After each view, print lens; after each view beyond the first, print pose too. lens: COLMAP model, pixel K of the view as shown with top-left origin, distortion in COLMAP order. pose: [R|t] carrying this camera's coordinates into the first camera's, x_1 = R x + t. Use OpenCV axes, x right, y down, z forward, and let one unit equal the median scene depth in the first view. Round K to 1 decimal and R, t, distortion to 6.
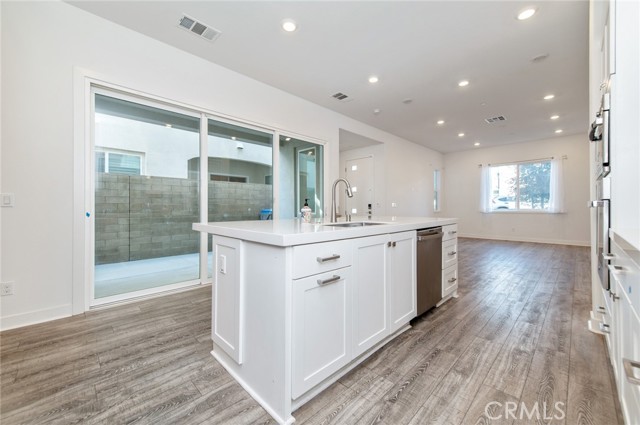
lens RADIAL K [[251.5, 0, 321.1], [0, 251.5, 207.0], [0, 0, 1]] dist [0.014311, -0.003267]
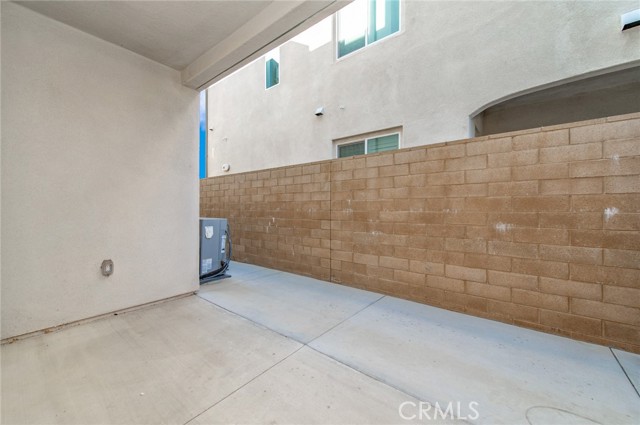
lens RADIAL K [[251.5, 0, 319.0], [0, 251.5, 207.1], [0, 0, 1]] dist [0.014311, -0.003267]
pose [[0.121122, -0.004758, -0.992626, -0.159314], [-0.000609, 0.999988, -0.004868, 0.022101], [0.992637, 0.001194, 0.121118, 2.300100]]
